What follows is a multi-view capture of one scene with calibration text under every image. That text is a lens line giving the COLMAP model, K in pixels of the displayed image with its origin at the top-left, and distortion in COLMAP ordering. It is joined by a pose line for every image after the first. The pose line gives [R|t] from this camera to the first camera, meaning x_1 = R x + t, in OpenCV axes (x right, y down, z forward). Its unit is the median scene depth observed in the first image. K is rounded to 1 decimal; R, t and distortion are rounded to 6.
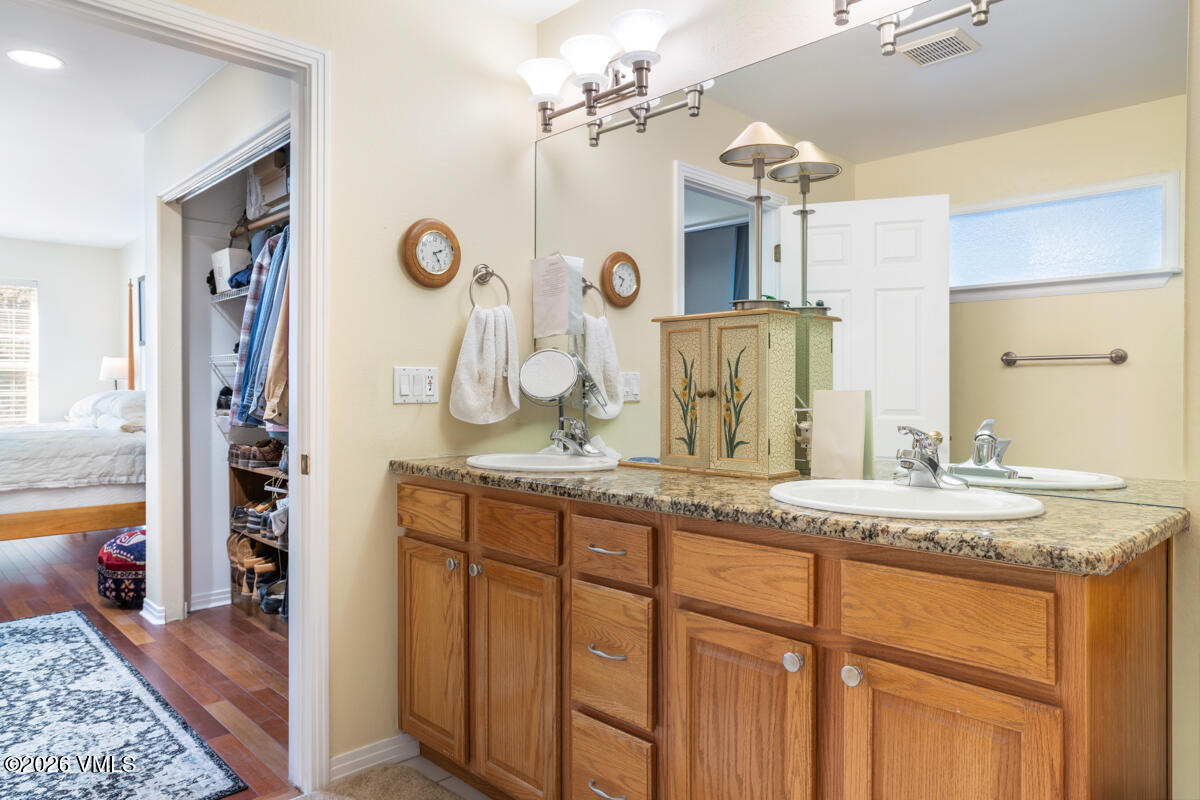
lens RADIAL K [[794.1, 0, 597.0], [0, 794.1, 397.0], [0, 0, 1]] dist [0.002522, 0.005366]
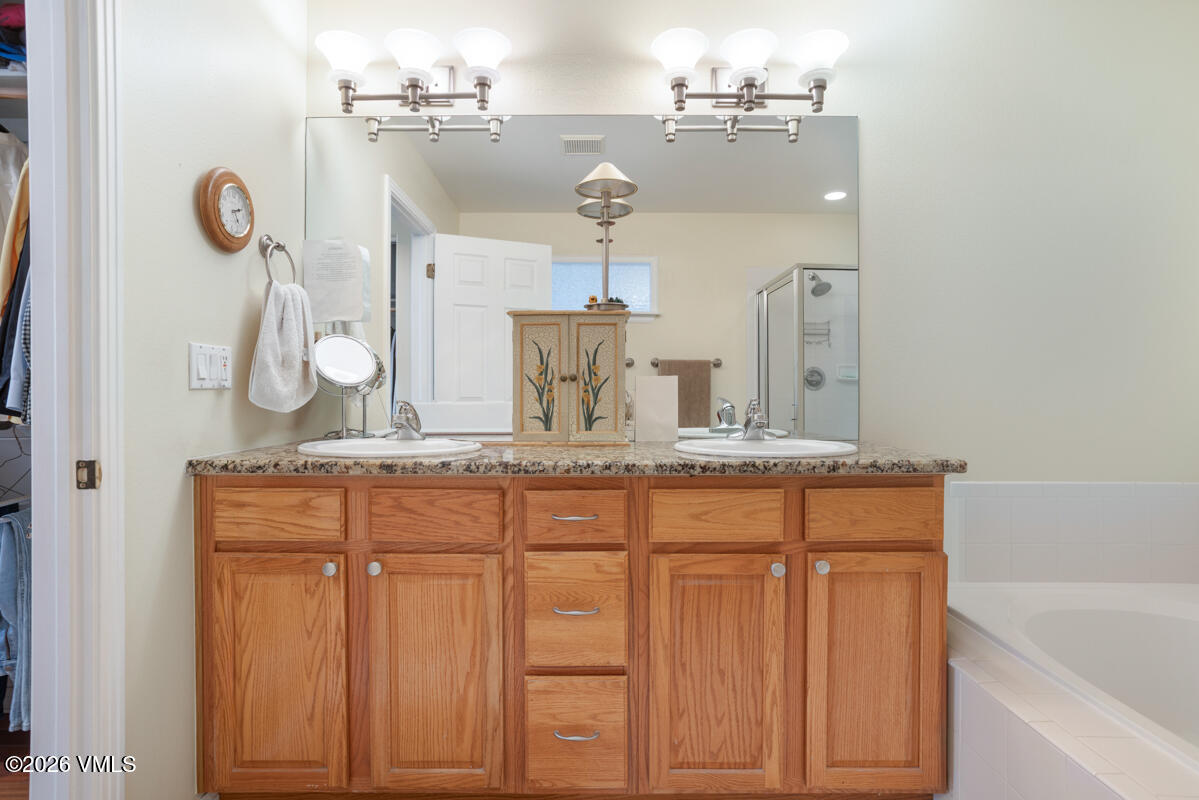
lens RADIAL K [[590.3, 0, 599.8], [0, 590.3, 396.2], [0, 0, 1]] dist [-0.030346, 0.013207]
pose [[0.690953, -0.008449, 0.722850, -0.493071], [0.008275, 0.999959, 0.003779, 0.020891], [-0.722852, 0.003370, 0.690995, 0.372469]]
